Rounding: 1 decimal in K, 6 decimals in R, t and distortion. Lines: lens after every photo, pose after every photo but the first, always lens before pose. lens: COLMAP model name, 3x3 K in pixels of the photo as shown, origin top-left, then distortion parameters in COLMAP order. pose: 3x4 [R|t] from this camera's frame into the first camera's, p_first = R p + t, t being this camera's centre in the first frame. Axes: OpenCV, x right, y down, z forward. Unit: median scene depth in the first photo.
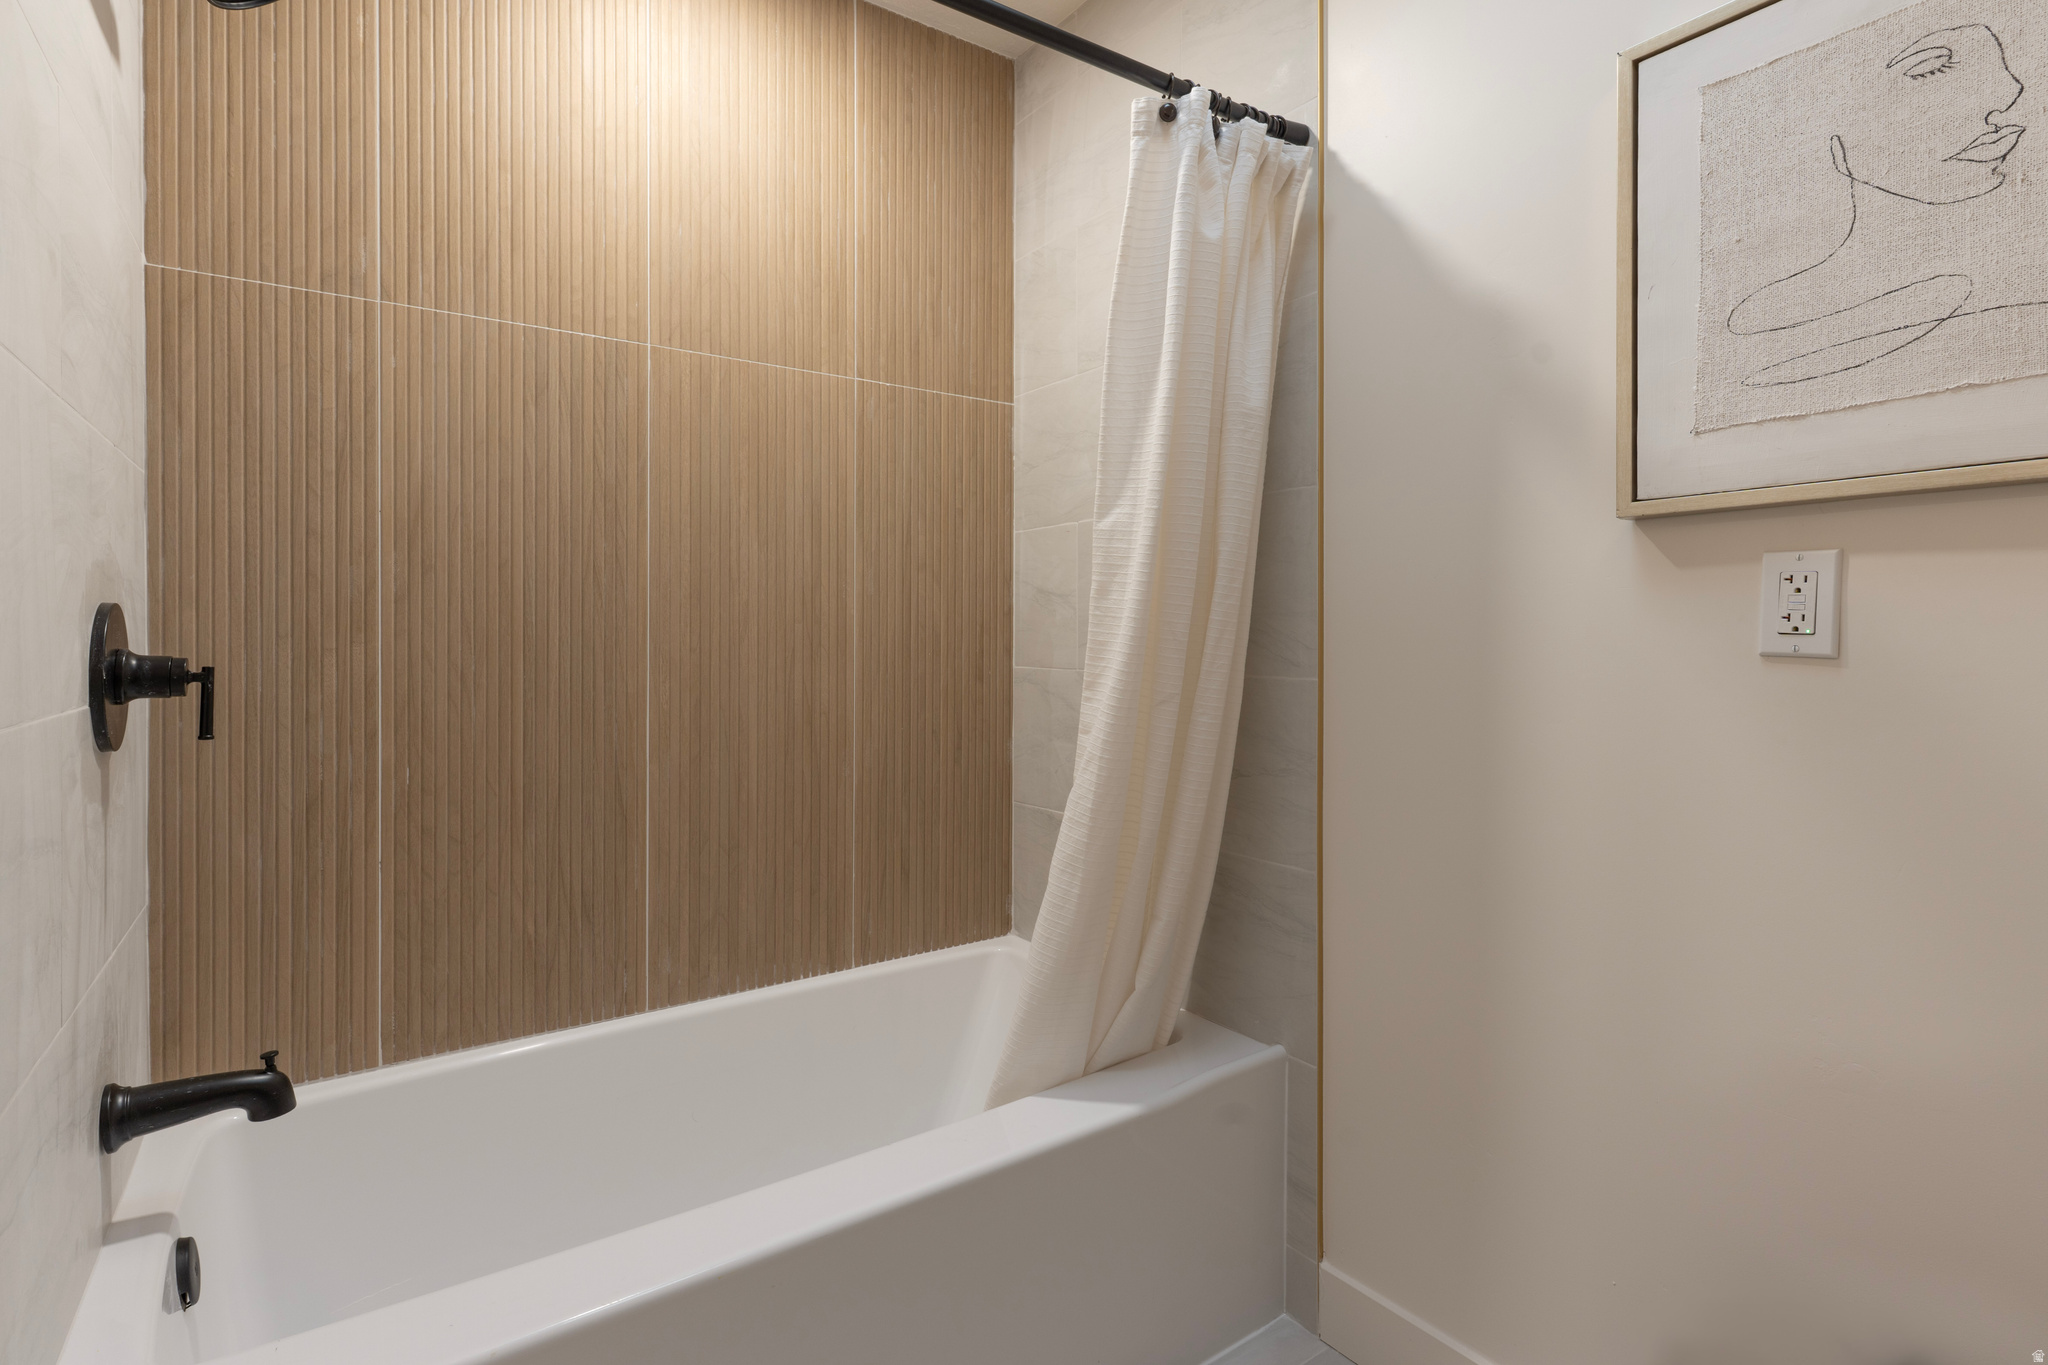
lens RADIAL K [[1004.9, 0, 1025.8], [0, 1004.9, 643.8], [0, 0, 1]] dist [0.000911, -0.000360]
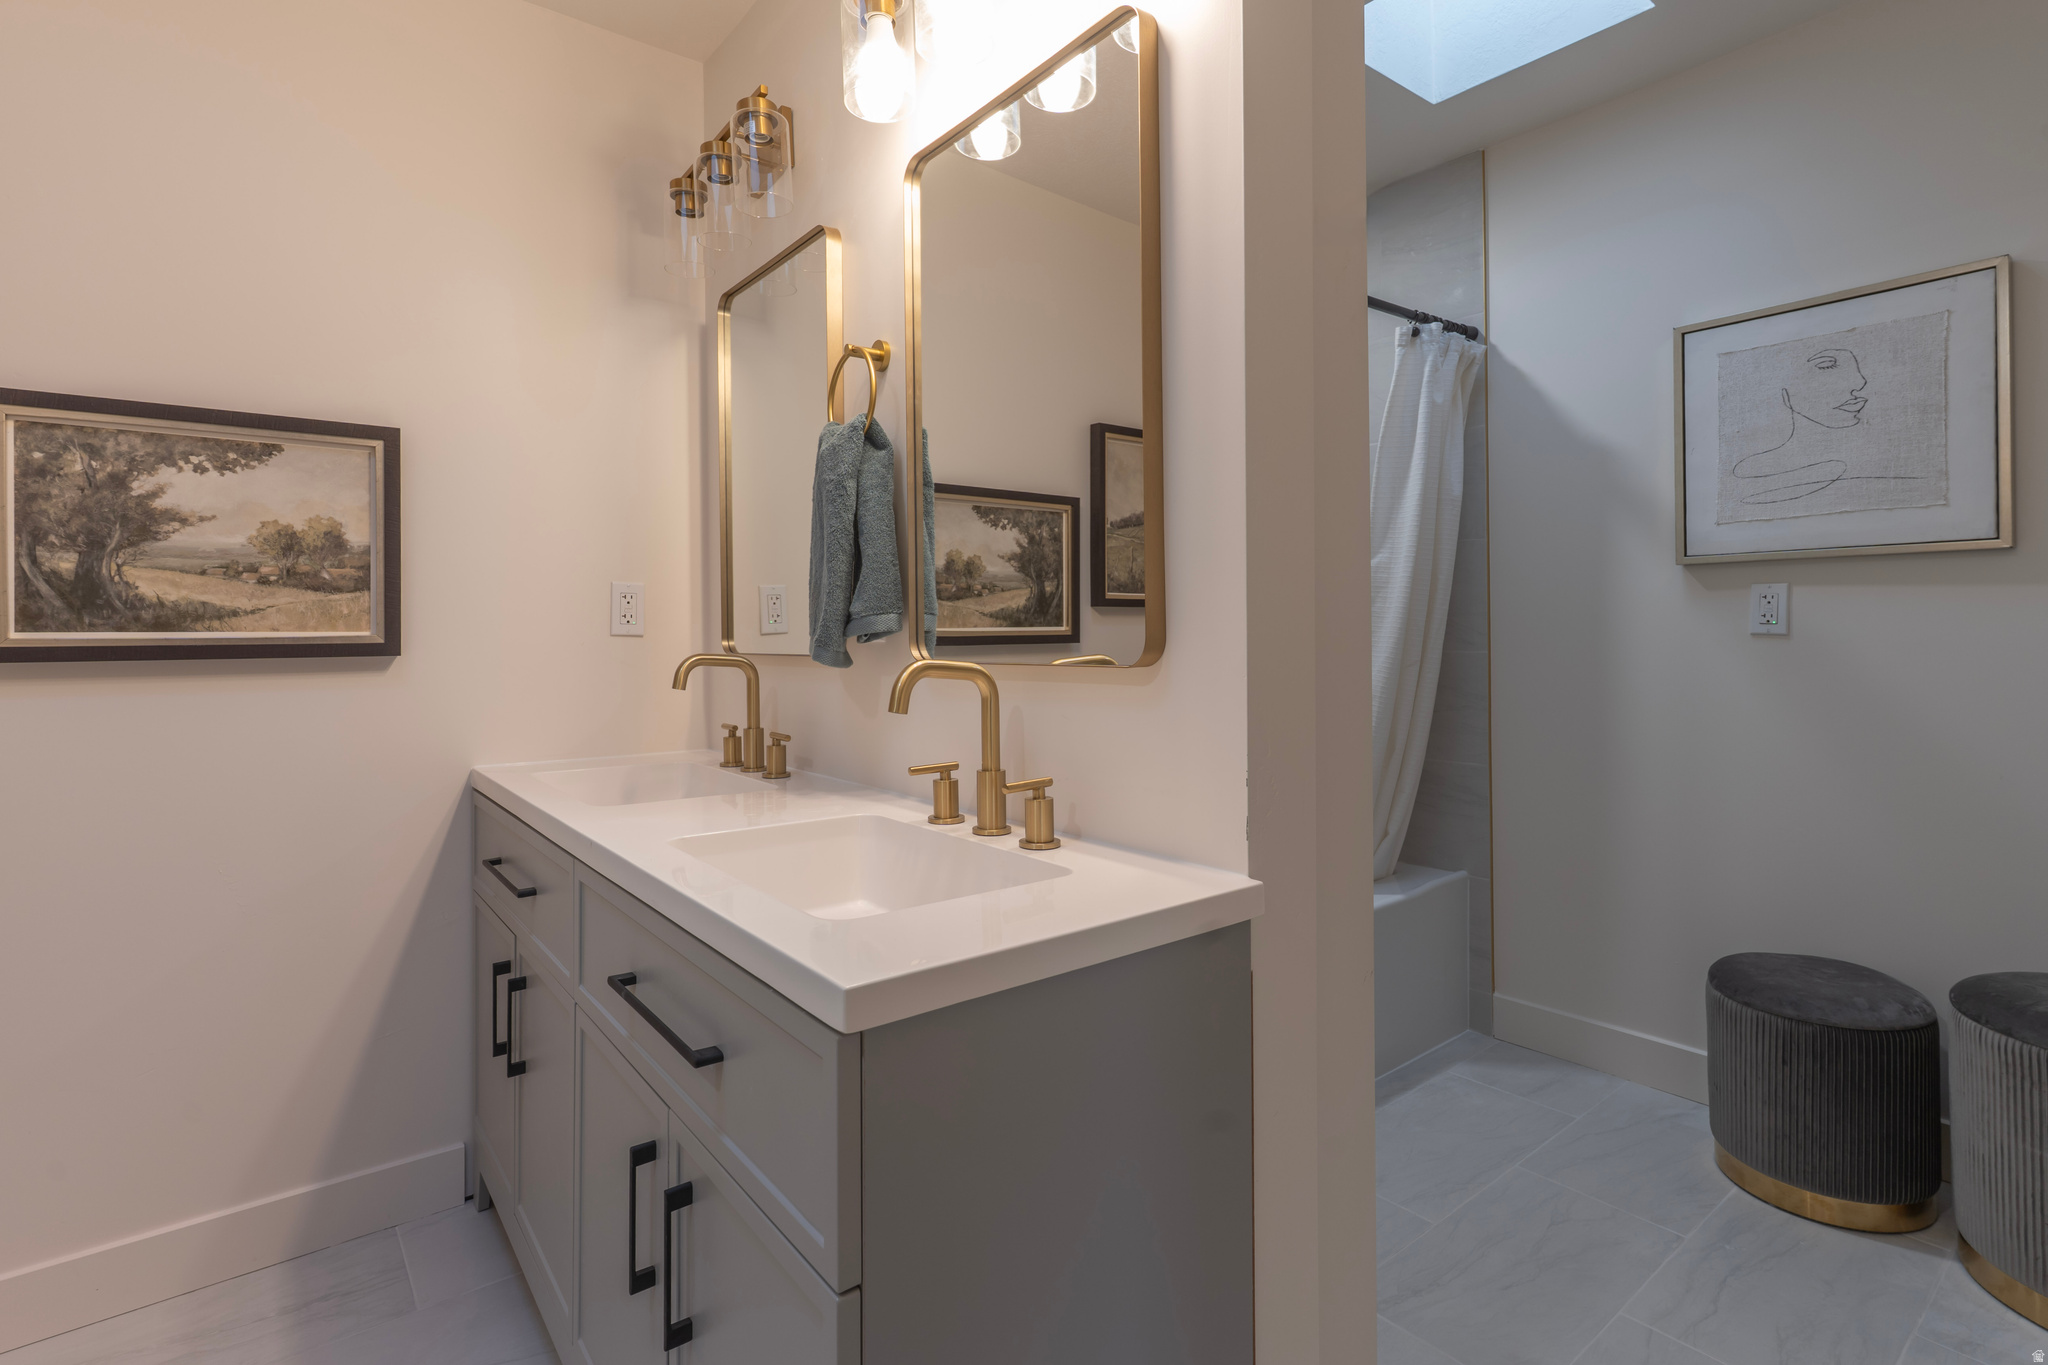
lens RADIAL K [[1003.2, 0, 1016.3], [0, 1003.2, 631.7], [0, 0, 1]] dist [-0.000554, 0.000244]
pose [[0.998705, -0.009045, 0.050072, -0.779012], [0.009302, 0.999945, -0.004912, 0.002316], [-0.050025, 0.005371, 0.998734, -0.868274]]
